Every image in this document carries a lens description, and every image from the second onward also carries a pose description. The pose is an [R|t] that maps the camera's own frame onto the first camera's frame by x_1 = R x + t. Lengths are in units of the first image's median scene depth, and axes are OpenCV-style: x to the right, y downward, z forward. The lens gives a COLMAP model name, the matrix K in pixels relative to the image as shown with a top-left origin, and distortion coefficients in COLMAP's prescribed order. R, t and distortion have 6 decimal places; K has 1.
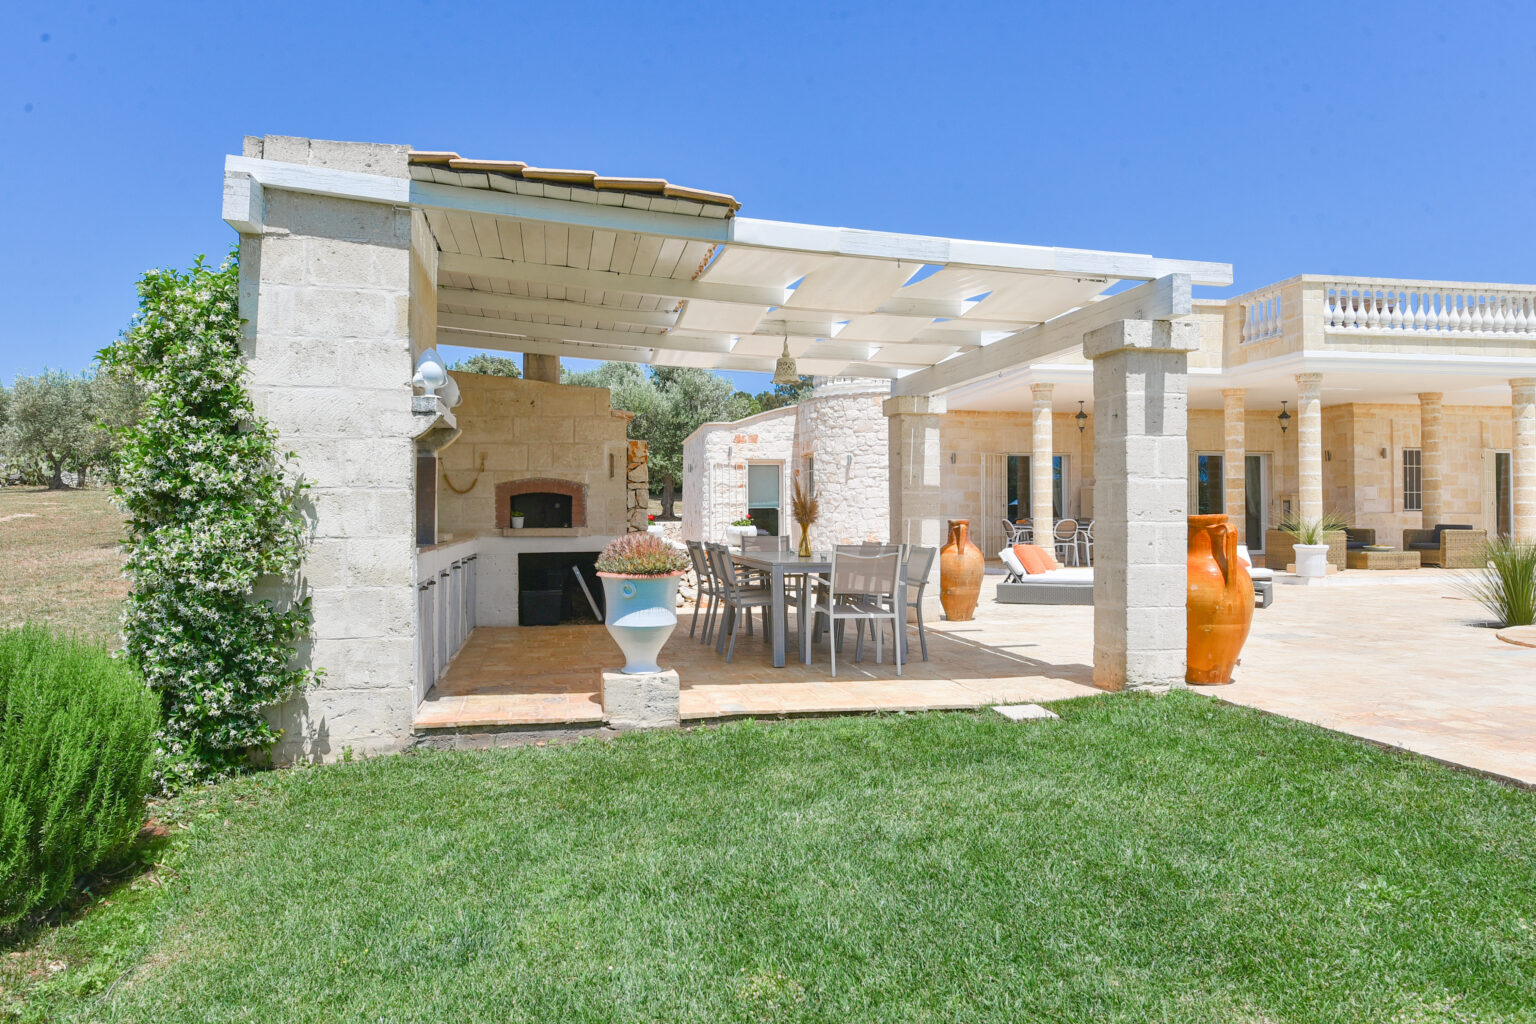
lens RADIAL K [[1019.0, 0, 766.5], [0, 1019.0, 510.6], [0, 0, 1]] dist [-0.002566, -0.000120]
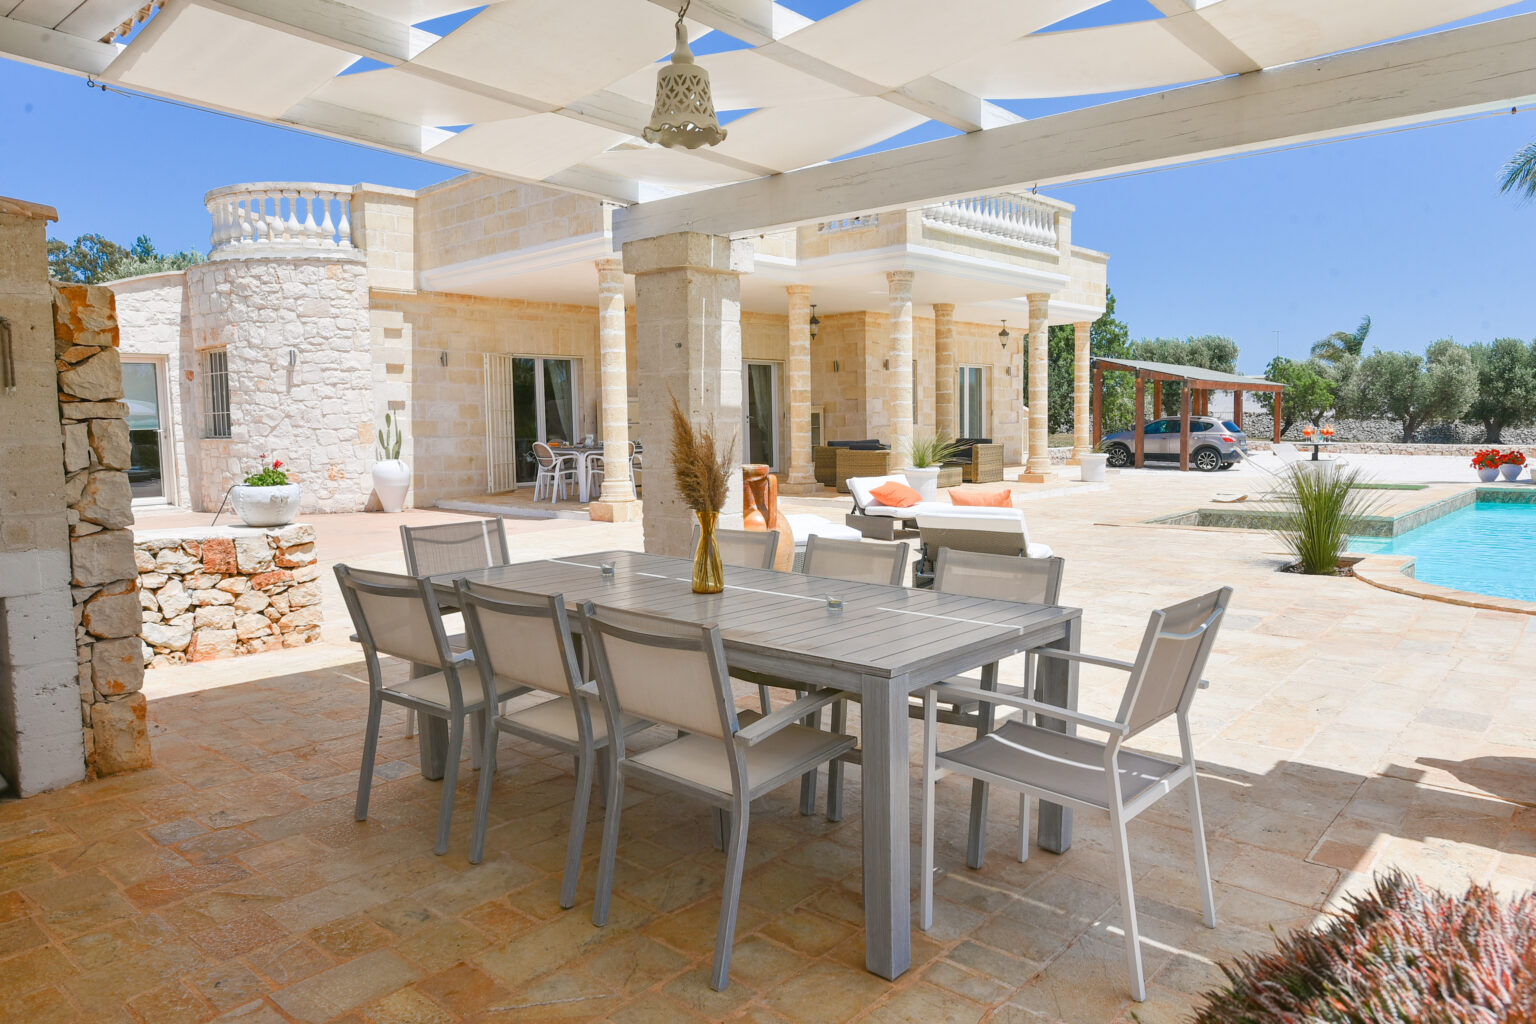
lens RADIAL K [[1019.0, 0, 770.5], [0, 1019.0, 515.1], [0, 0, 1]] dist [-0.002566, -0.000120]
pose [[0.802014, -0.065611, 0.593690, -0.074493], [0.008321, 0.995079, 0.098730, -0.010264], [-0.597247, -0.074243, 0.798614, 0.273361]]
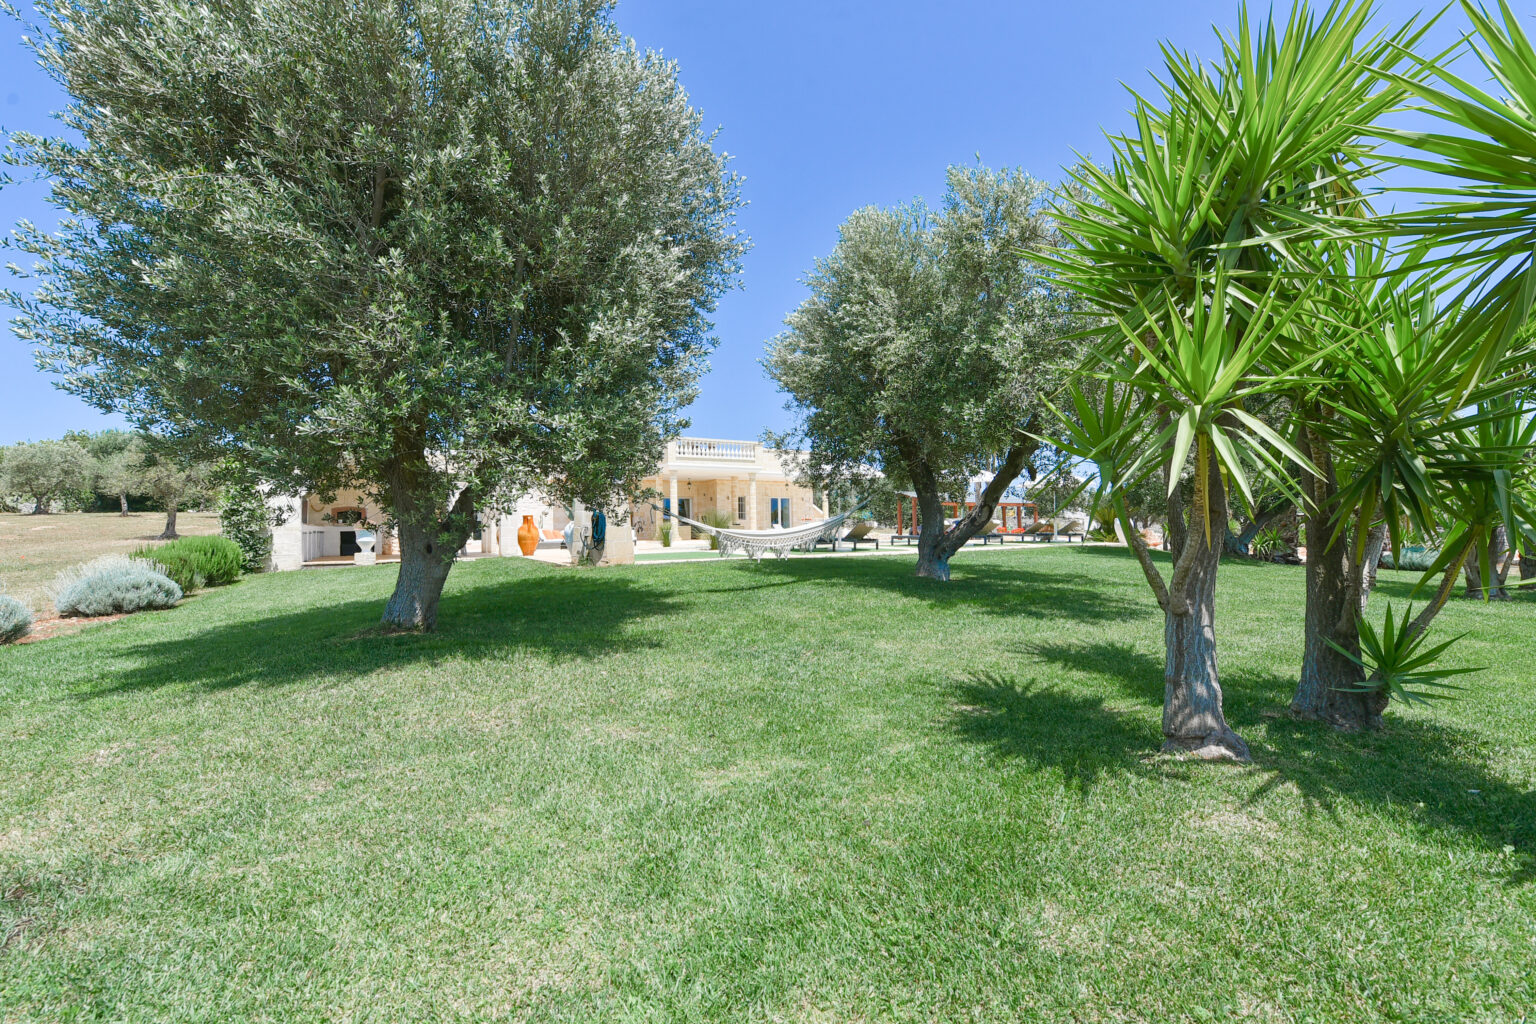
lens RADIAL K [[609.5, 0, 770.2], [0, 609.5, 508.3], [0, 0, 1]] dist [-0.007007, 0.000218]
pose [[0.941889, 0.000630, 0.335923, 0.171304], [0.009665, 0.999533, -0.028974, 0.018731], [-0.335784, 0.030537, 0.941444, -0.542460]]
